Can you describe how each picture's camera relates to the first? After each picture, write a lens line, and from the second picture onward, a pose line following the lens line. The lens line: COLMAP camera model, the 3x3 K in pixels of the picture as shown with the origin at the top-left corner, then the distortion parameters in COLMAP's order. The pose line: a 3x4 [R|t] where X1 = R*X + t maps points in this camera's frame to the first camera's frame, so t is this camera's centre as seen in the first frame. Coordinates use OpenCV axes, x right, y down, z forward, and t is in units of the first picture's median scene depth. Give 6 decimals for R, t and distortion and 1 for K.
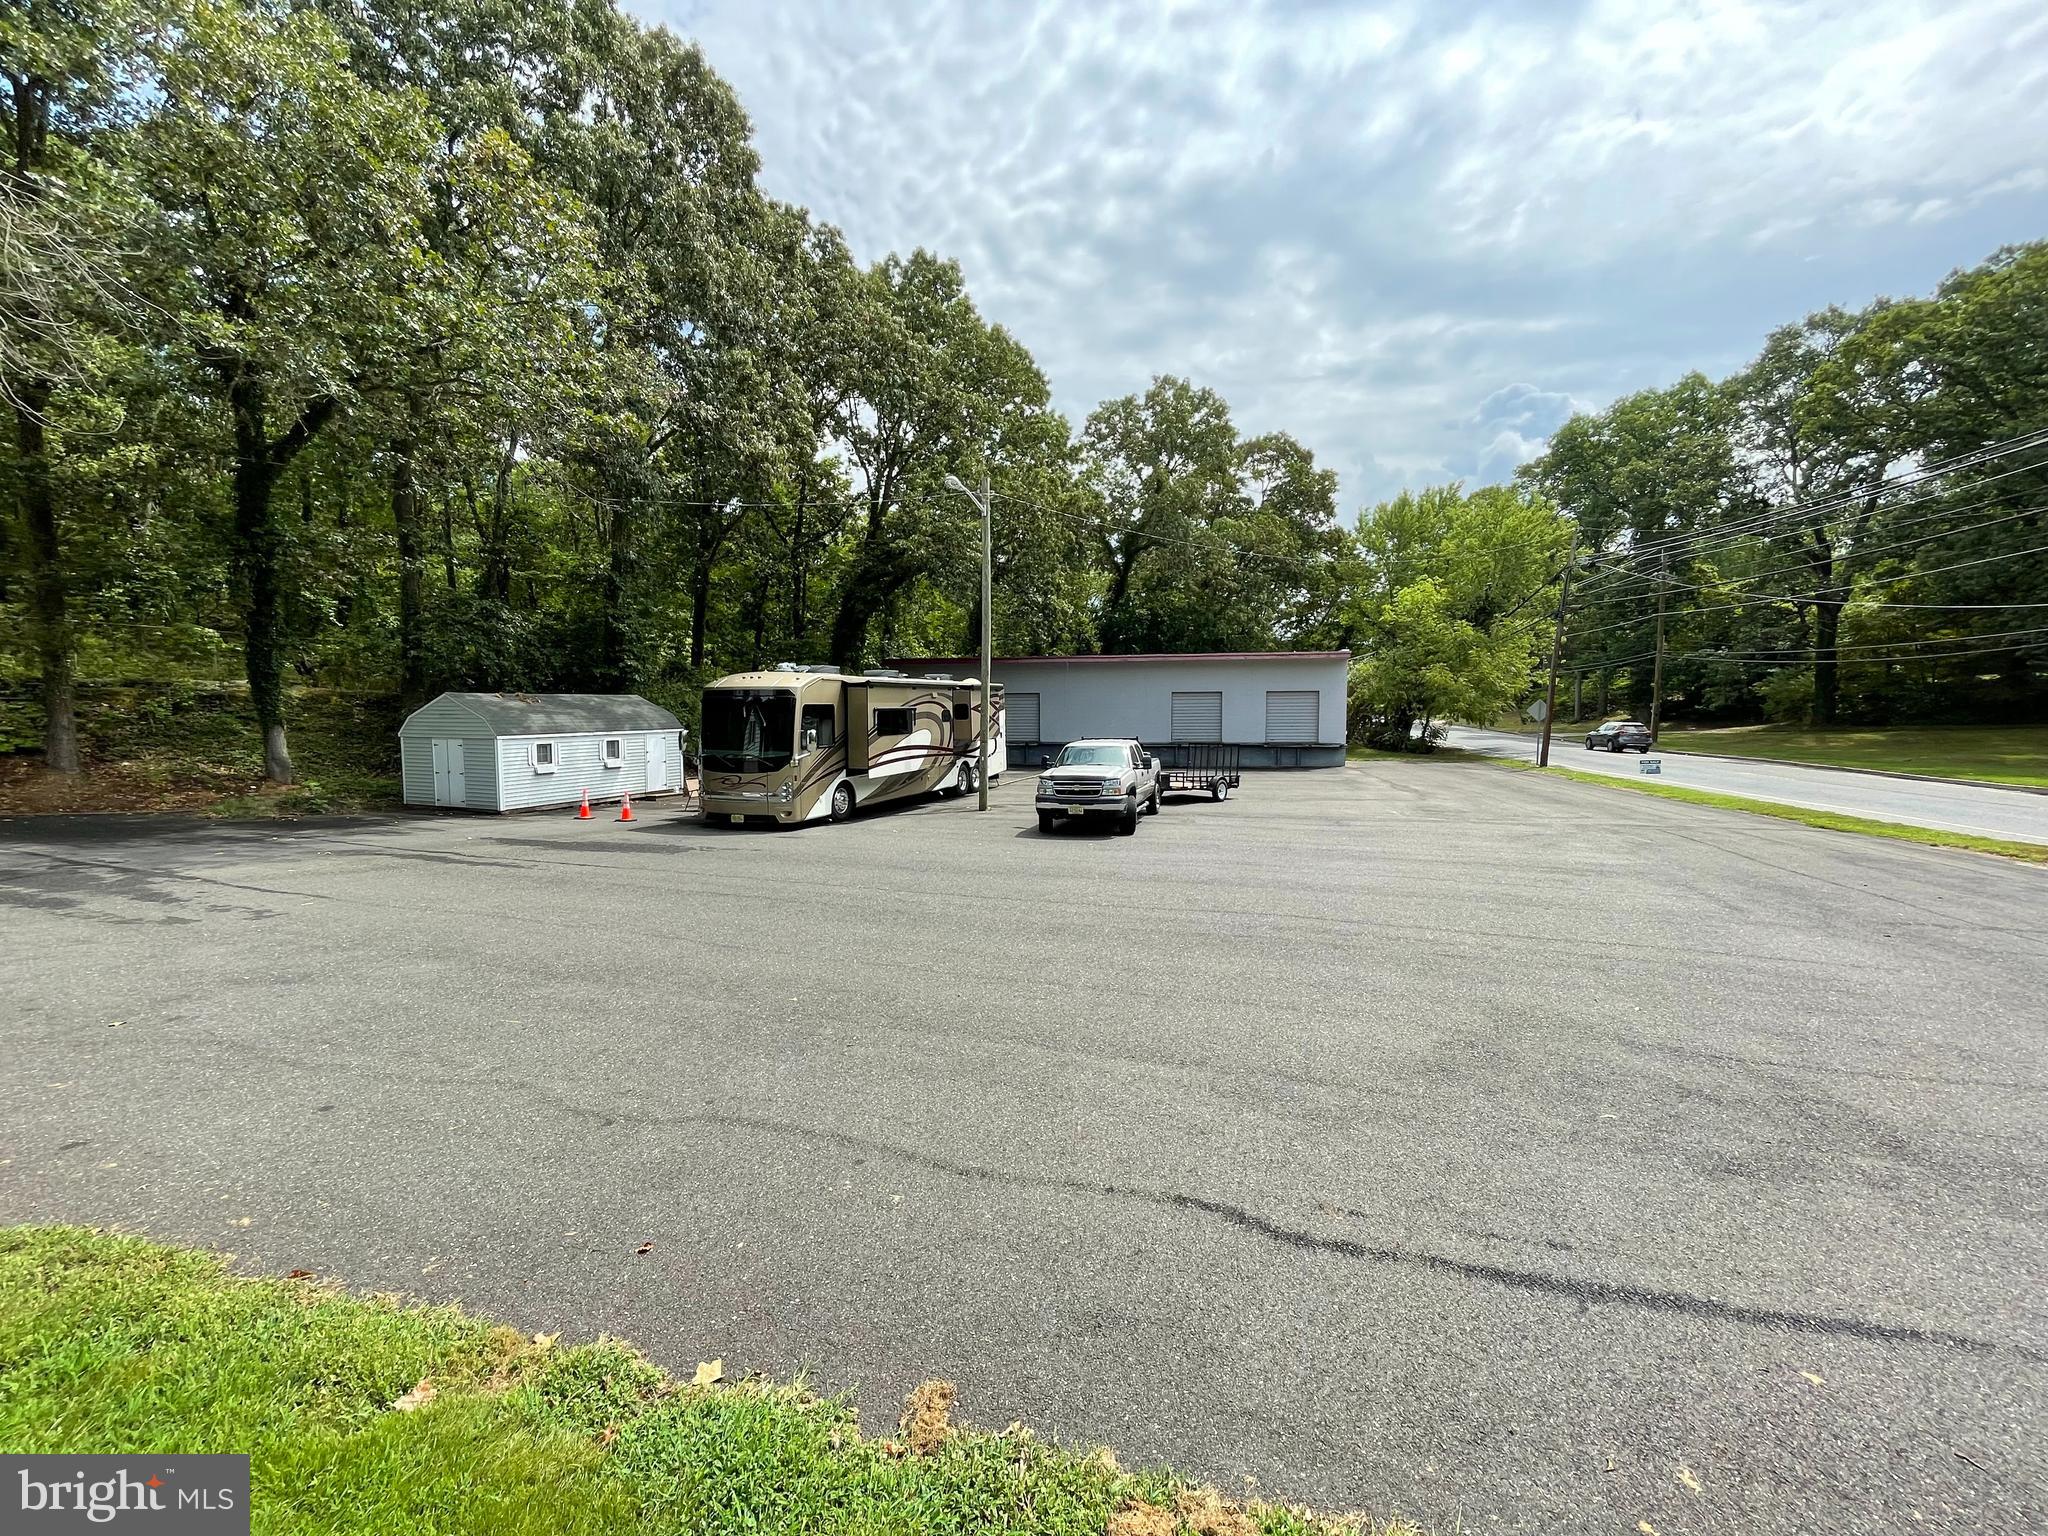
lens RADIAL K [[818.7, 0, 1024.0], [0, 818.7, 768.0], [0, 0, 1]] dist [0.000380, -0.000012]
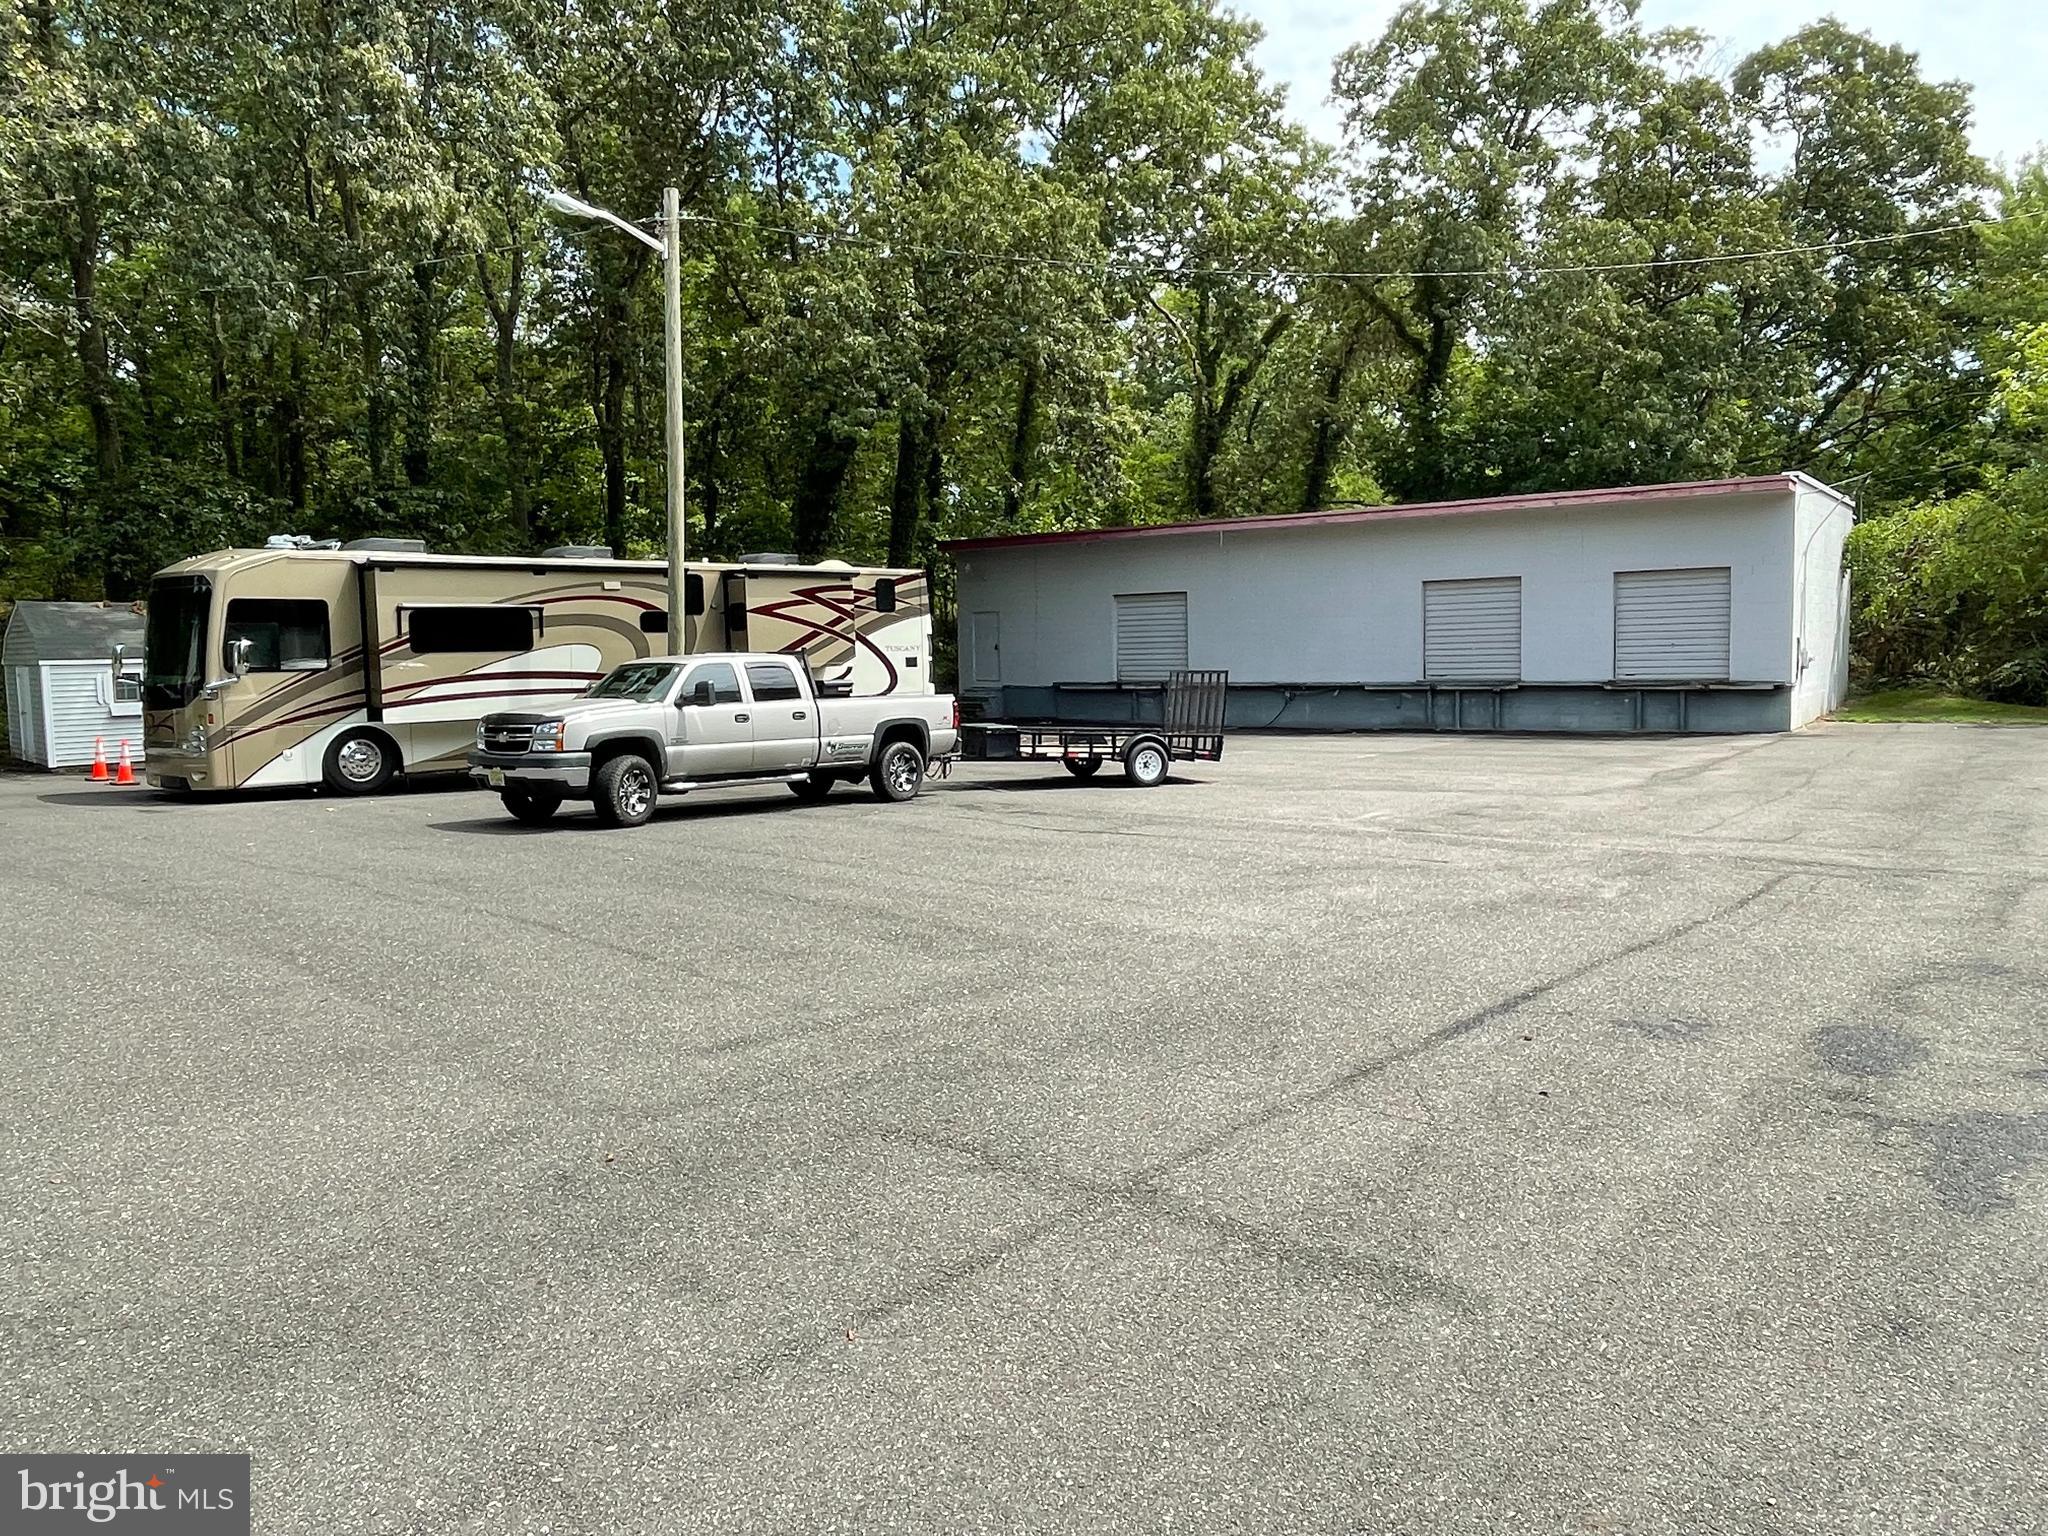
lens RADIAL K [[1381.6, 0, 1024.0], [0, 1381.6, 768.0], [0, 0, 1]] dist [0.009986, 0.001142]
pose [[0.915642, 0.019584, -0.401518, 0.575727], [-0.013670, 0.999752, 0.017590, 0.019112], [0.401762, -0.010617, 0.915682, 0.234365]]
